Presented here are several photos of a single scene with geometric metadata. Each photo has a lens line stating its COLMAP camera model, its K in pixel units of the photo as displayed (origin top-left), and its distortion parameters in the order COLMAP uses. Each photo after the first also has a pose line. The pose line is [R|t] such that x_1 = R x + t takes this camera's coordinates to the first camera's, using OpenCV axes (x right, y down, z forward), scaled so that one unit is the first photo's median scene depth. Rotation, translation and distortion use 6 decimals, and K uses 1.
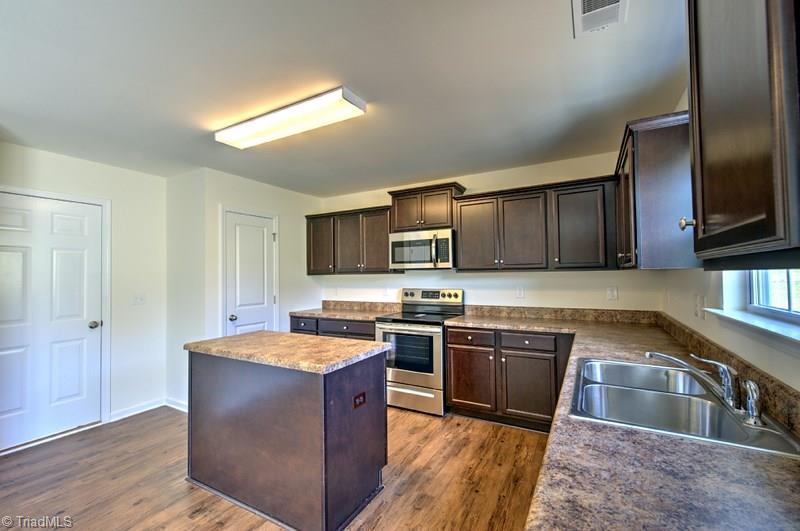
lens RADIAL K [[336.5, 0, 406.8], [0, 336.5, 266.3], [0, 0, 1]] dist [-0.000325, -0.000216]
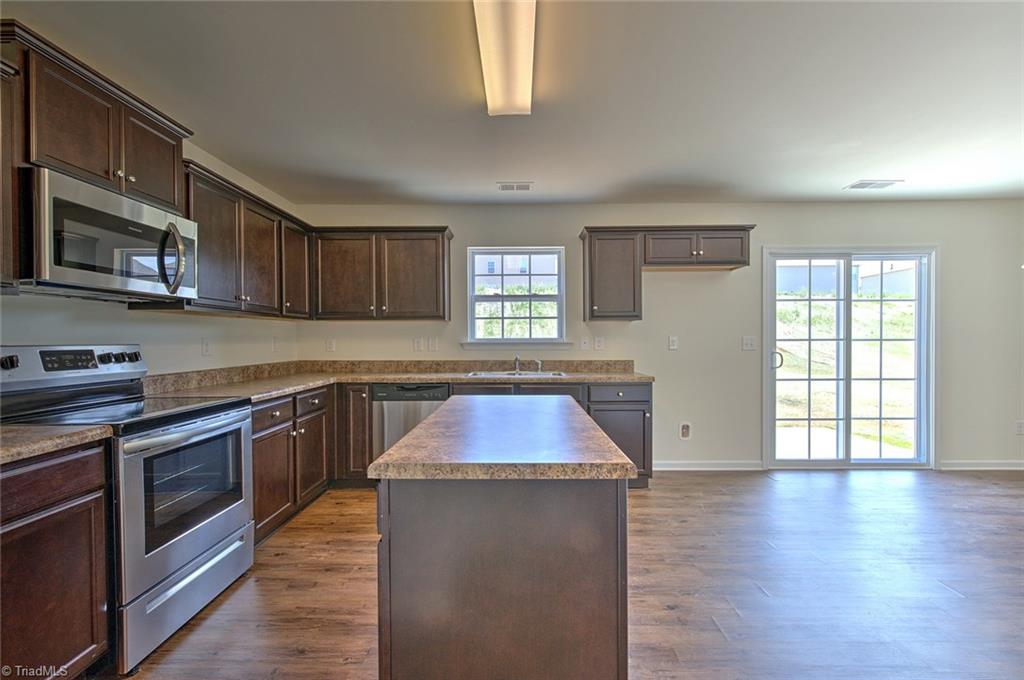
lens RADIAL K [[430.7, 0, 520.7], [0, 430.7, 341.0], [0, 0, 1]] dist [-0.000325, -0.000216]
pose [[-0.475850, 0.008070, 0.879490, -0.726316], [-0.008861, 0.999863, -0.013969, 0.078171], [-0.879482, -0.014440, -0.475713, 0.942332]]
